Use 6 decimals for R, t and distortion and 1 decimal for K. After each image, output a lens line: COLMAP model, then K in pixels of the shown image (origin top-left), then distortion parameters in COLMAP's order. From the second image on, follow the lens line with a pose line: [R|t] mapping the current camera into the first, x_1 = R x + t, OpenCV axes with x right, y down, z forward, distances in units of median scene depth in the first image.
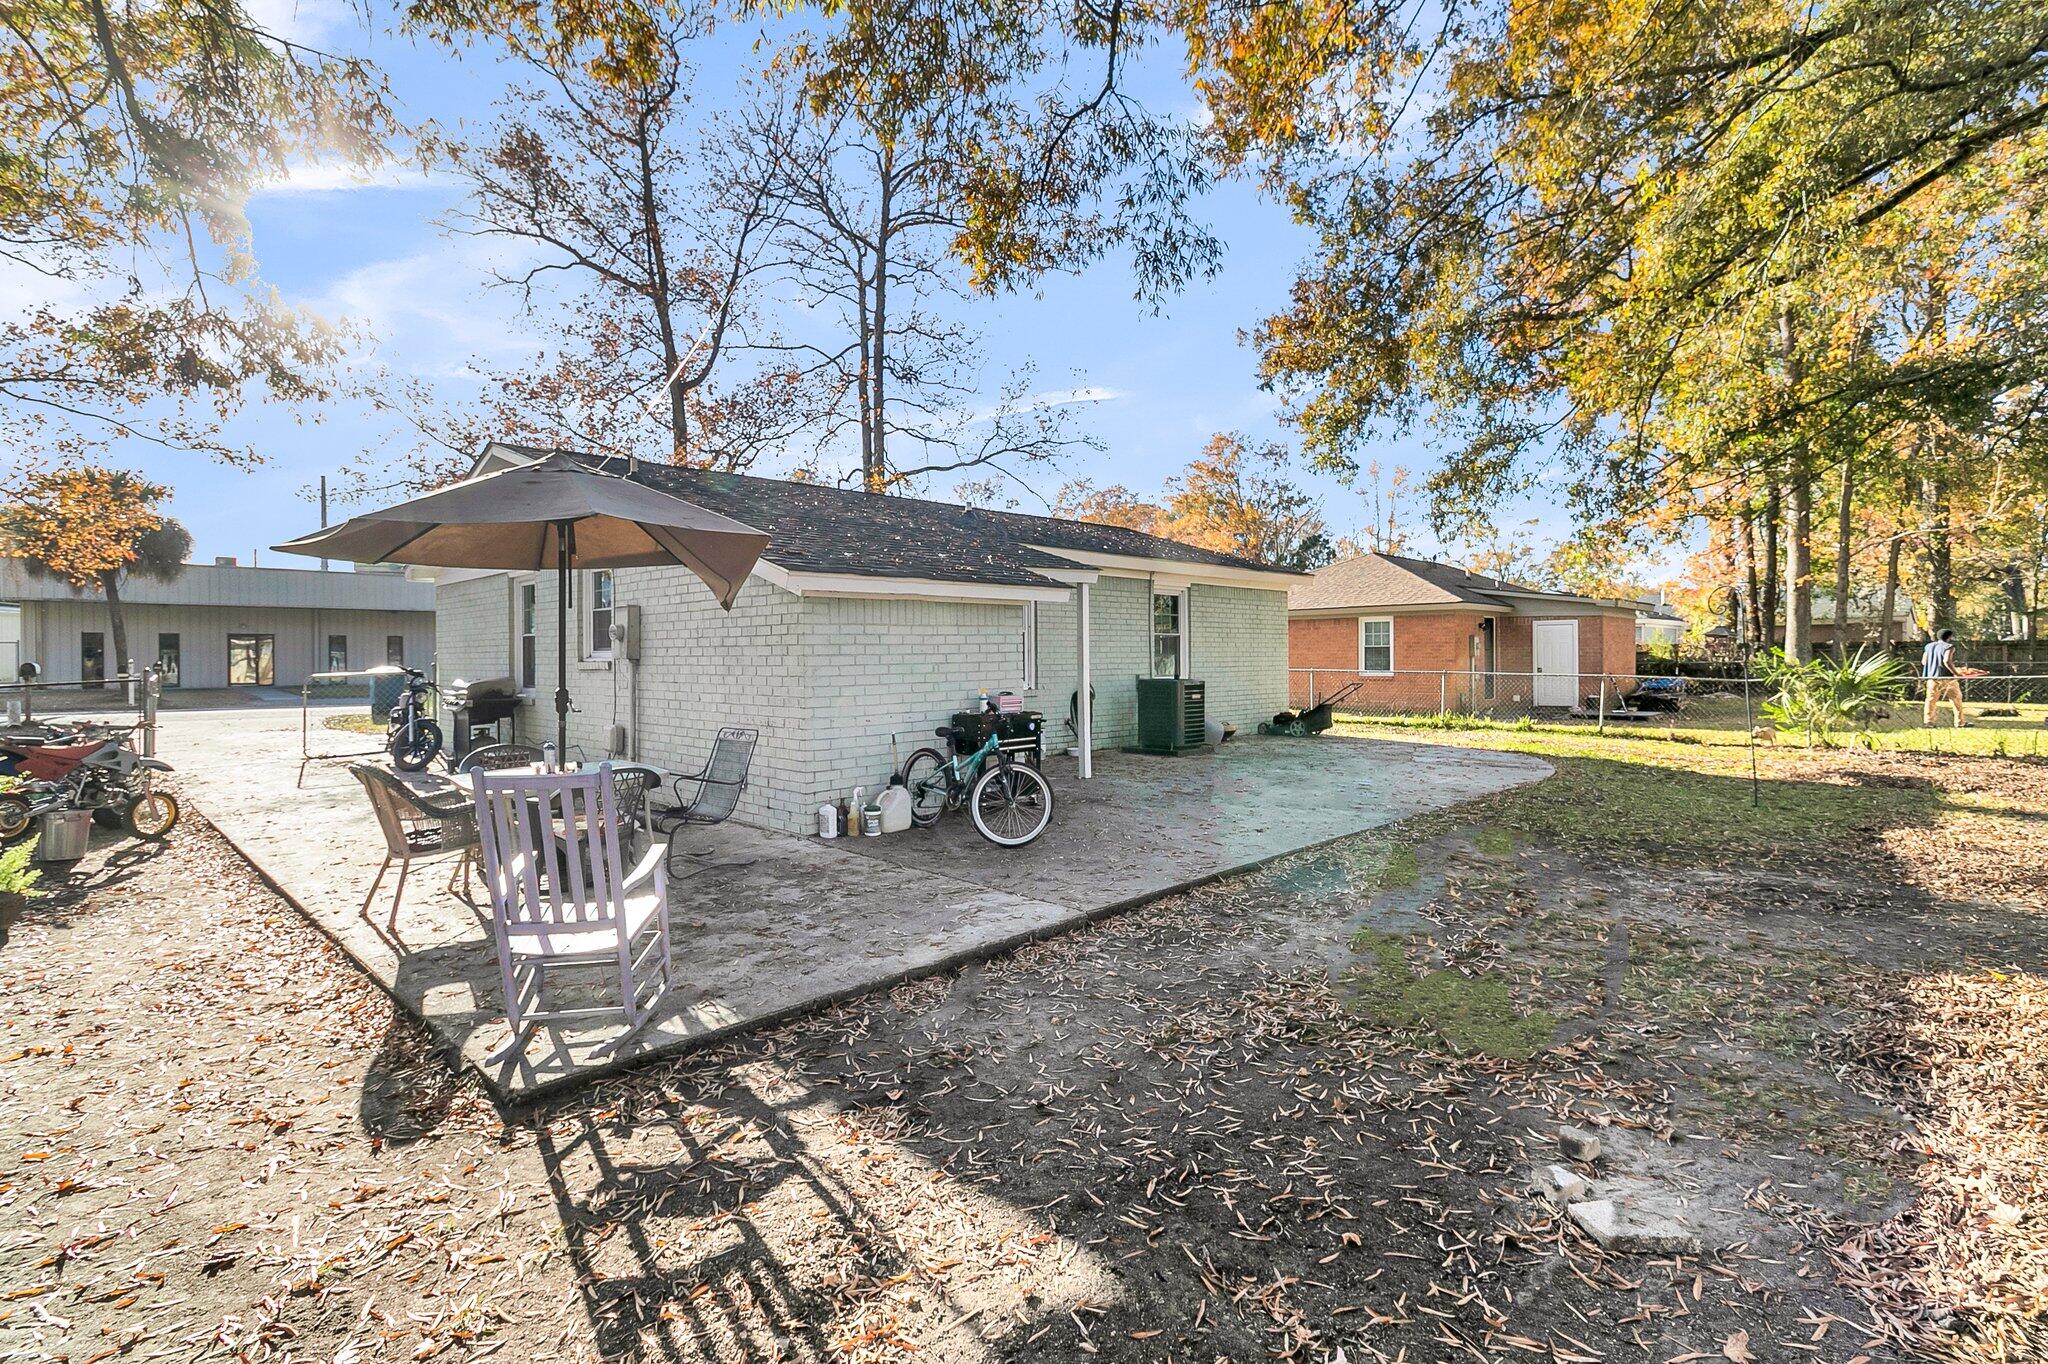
lens RADIAL K [[968.3, 0, 1031.8], [0, 968.3, 671.4], [0, 0, 1]] dist [-0.000893, 0.000415]
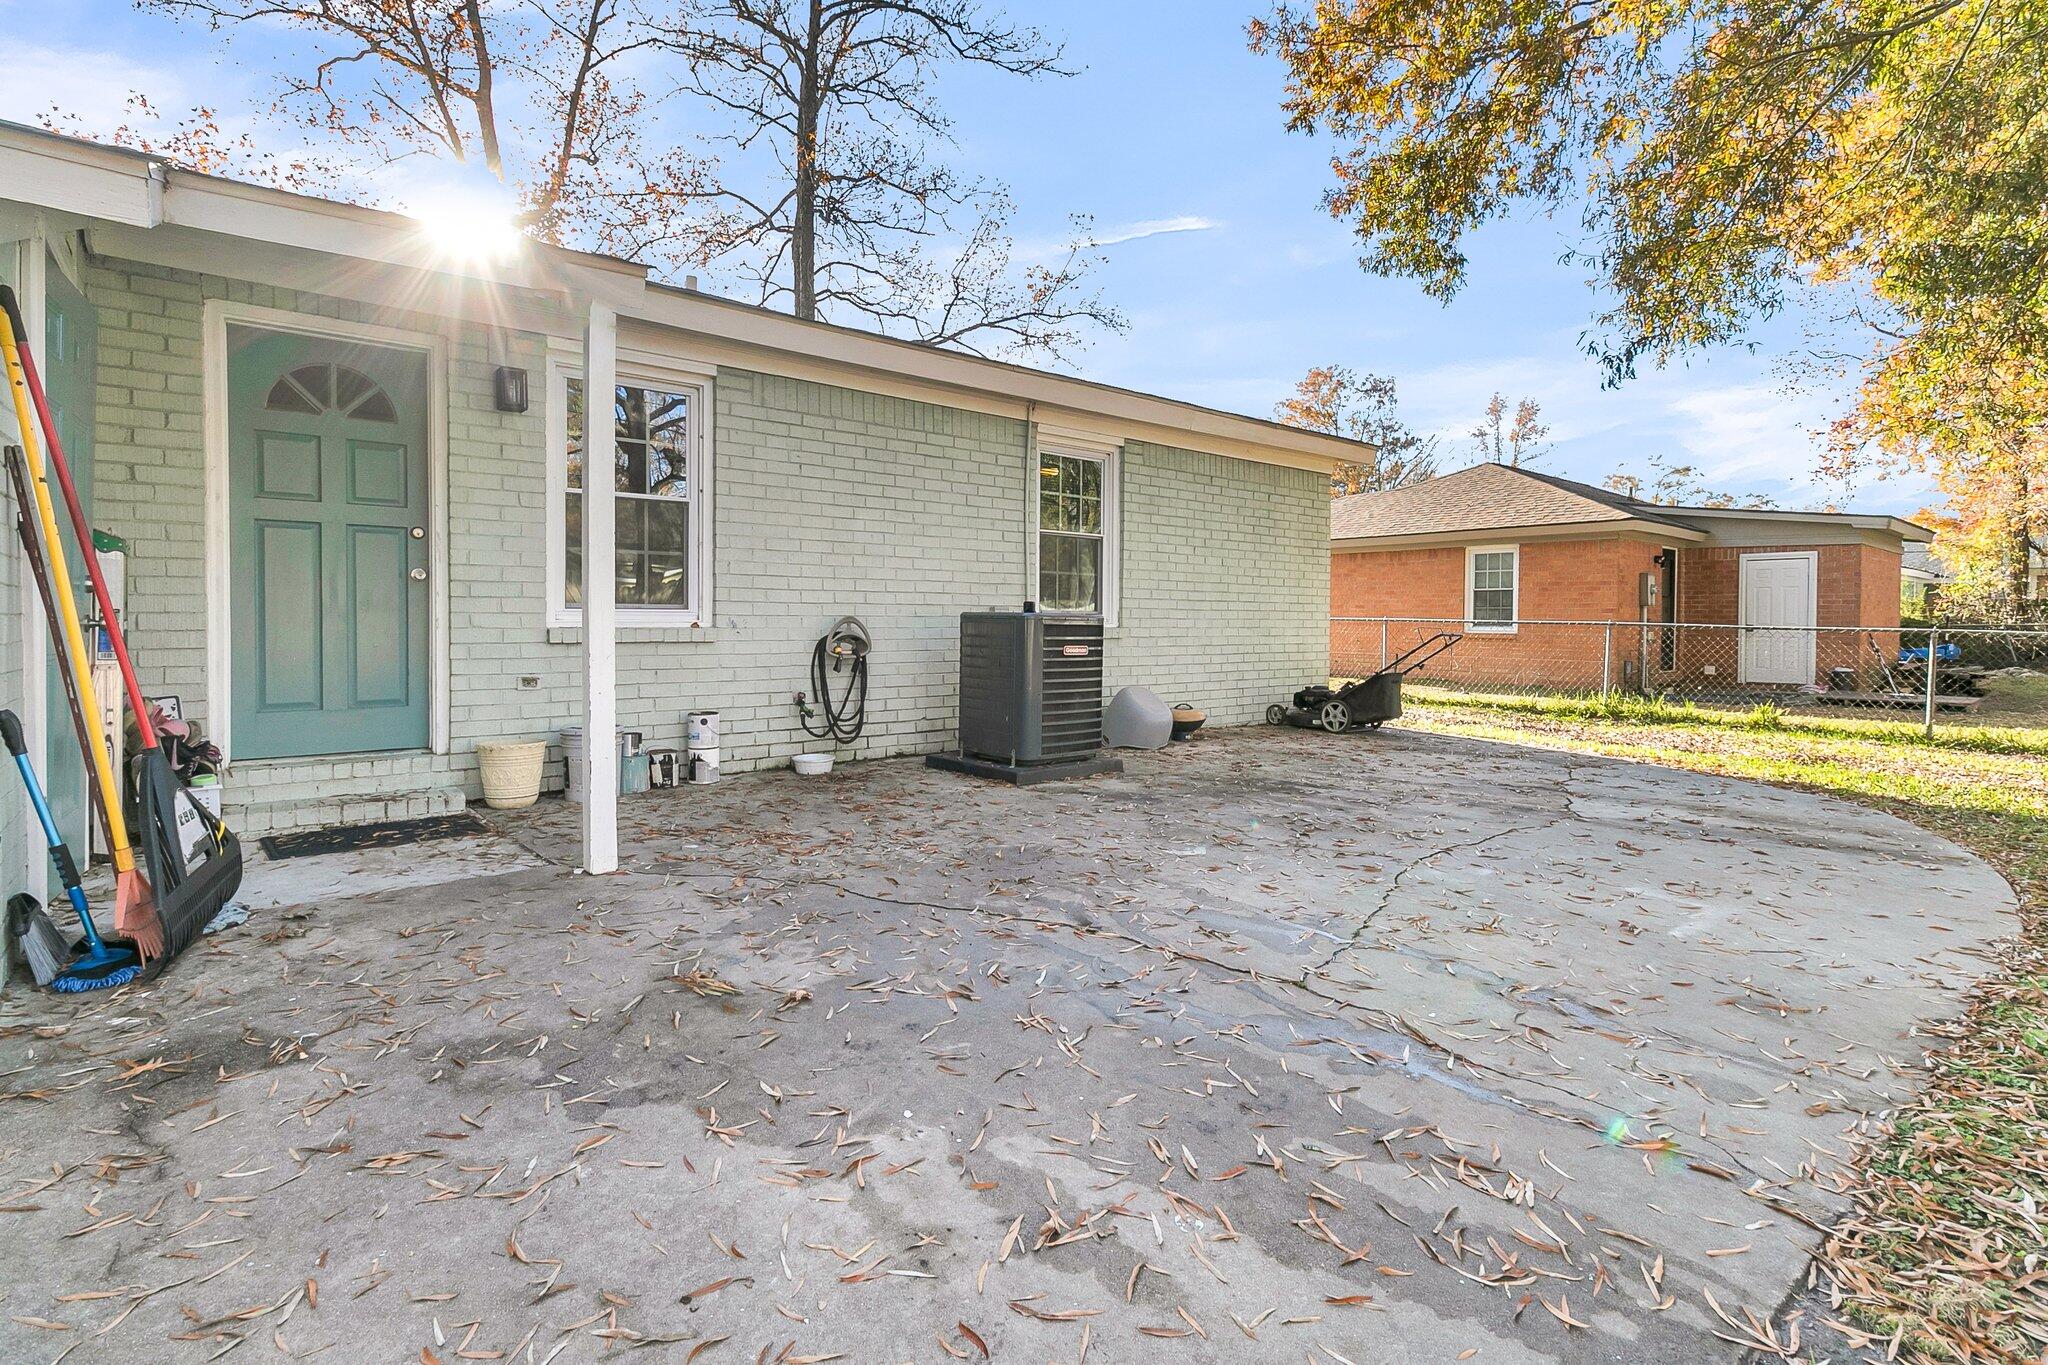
lens RADIAL K [[968.3, 0, 1037.3], [0, 968.3, 634.9], [0, 0, 1]] dist [-0.000893, 0.000415]
pose [[0.994962, 0.016865, -0.098824, 0.137548], [-0.016631, 0.999857, 0.003196, 0.012071], [0.098864, -0.001537, 0.995100, 0.379067]]
